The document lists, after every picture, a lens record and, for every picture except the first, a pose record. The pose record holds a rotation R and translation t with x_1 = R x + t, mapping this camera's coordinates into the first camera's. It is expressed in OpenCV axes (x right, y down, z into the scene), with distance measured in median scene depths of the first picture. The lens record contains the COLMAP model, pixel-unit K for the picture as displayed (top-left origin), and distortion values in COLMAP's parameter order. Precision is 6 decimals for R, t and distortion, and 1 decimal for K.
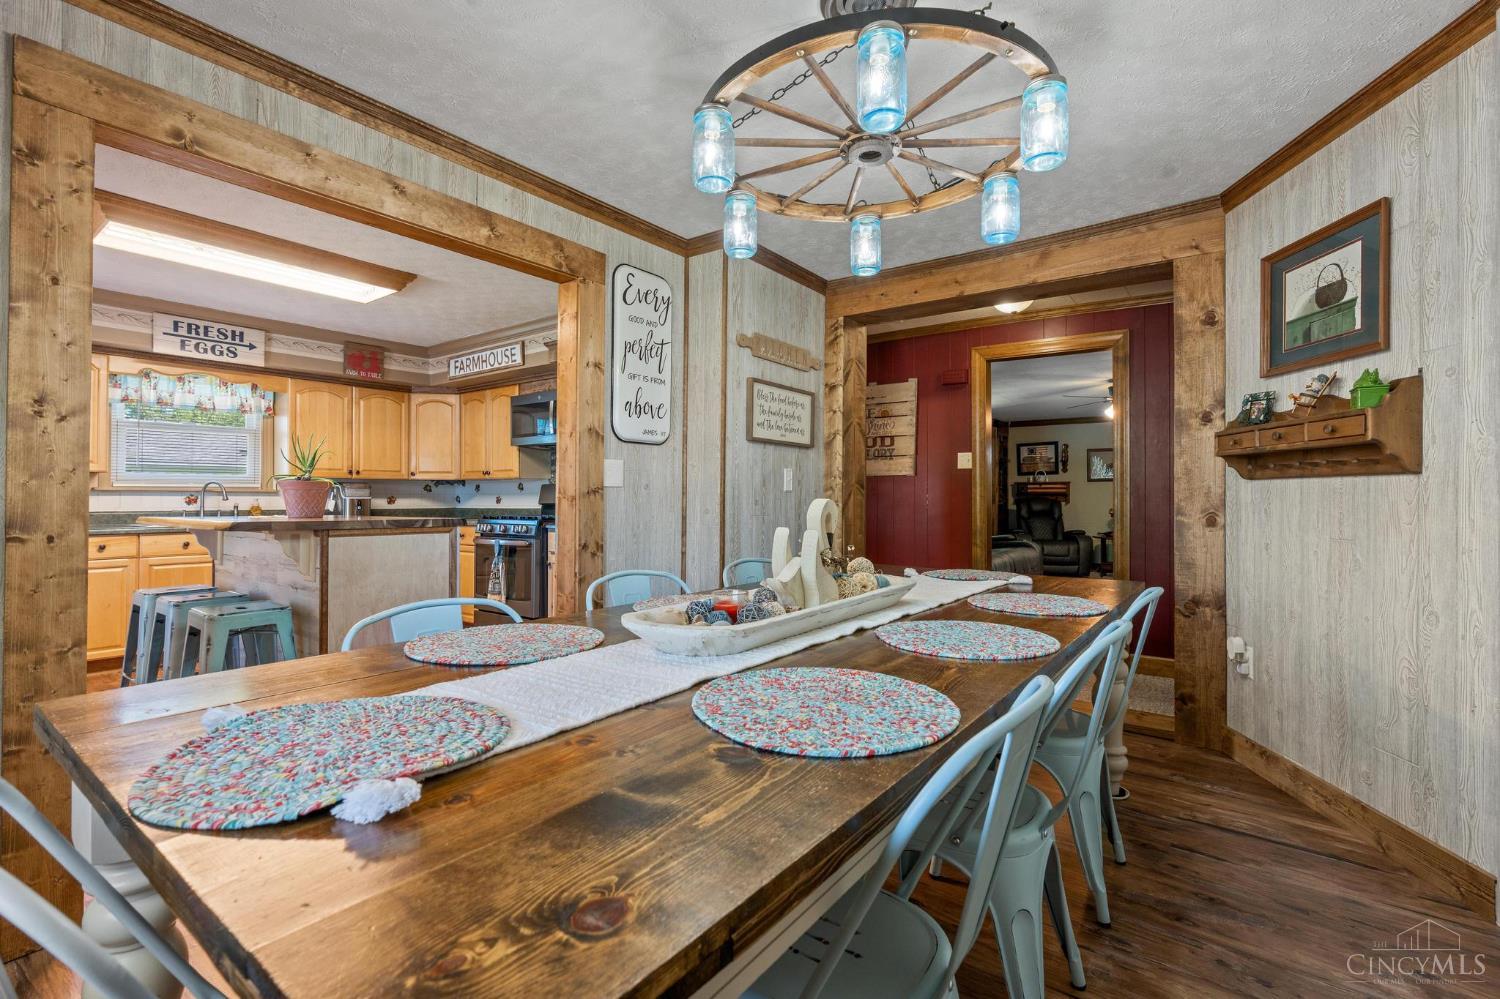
lens RADIAL K [[675.4, 0, 747.8], [0, 675.4, 497.2], [0, 0, 1]] dist [-0.005733, 0.000165]
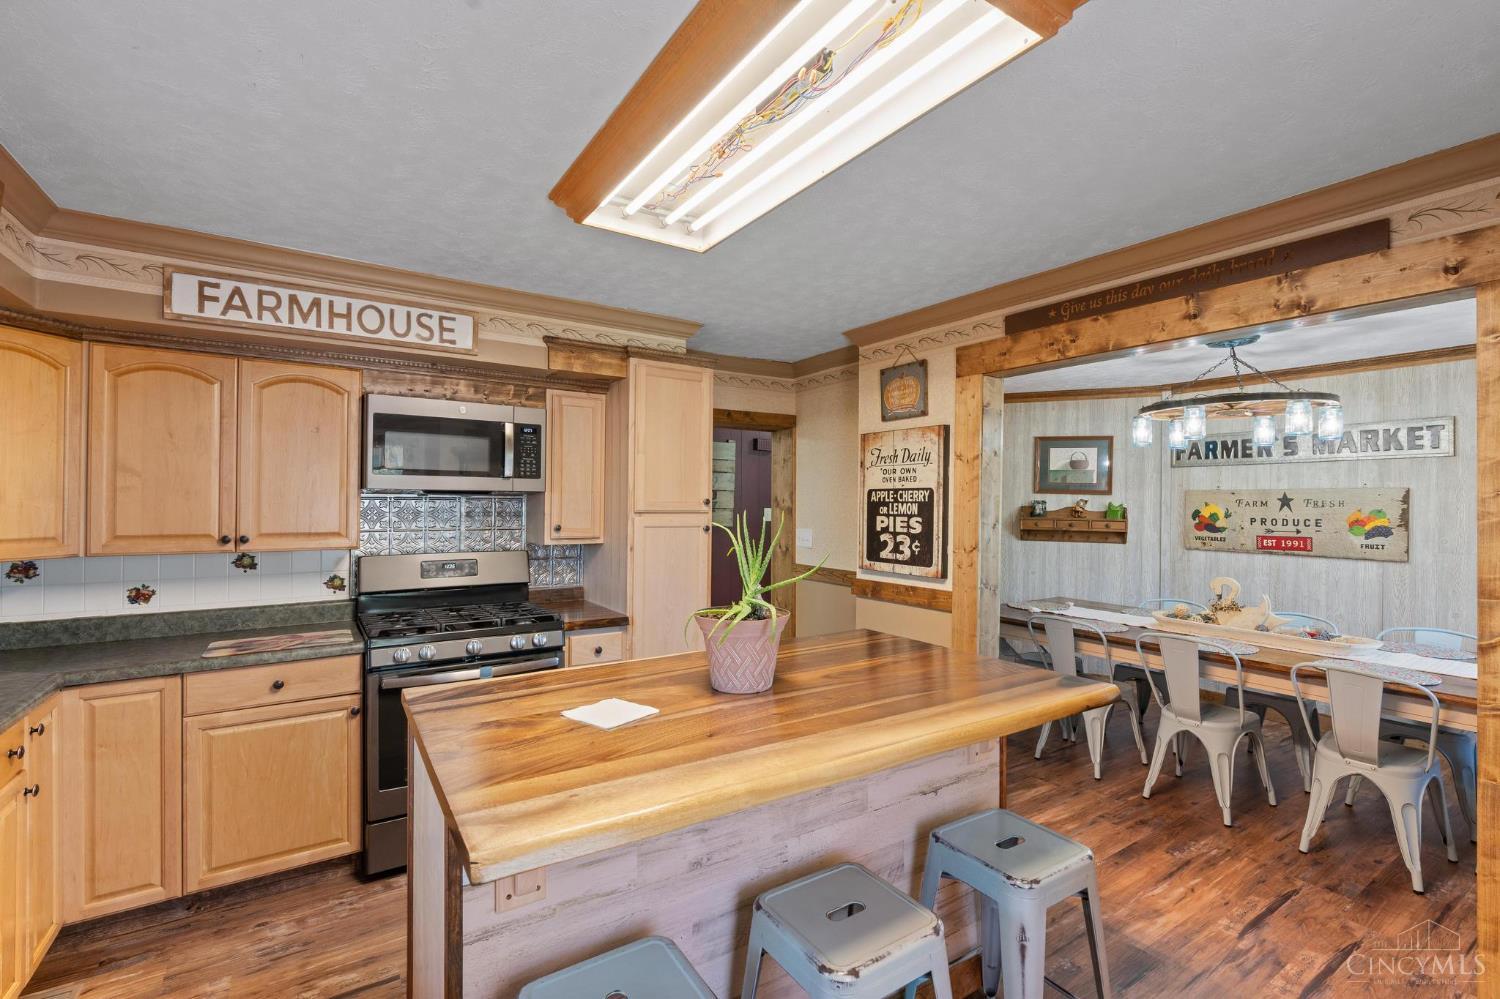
lens RADIAL K [[675.4, 0, 751.5], [0, 675.4, 503.1], [0, 0, 1]] dist [-0.005733, 0.000165]
pose [[0.334298, 0.004191, 0.942458, -0.769323], [-0.006592, 0.999976, -0.002109, -0.067651], [-0.942444, -0.005508, 0.334317, 0.566230]]
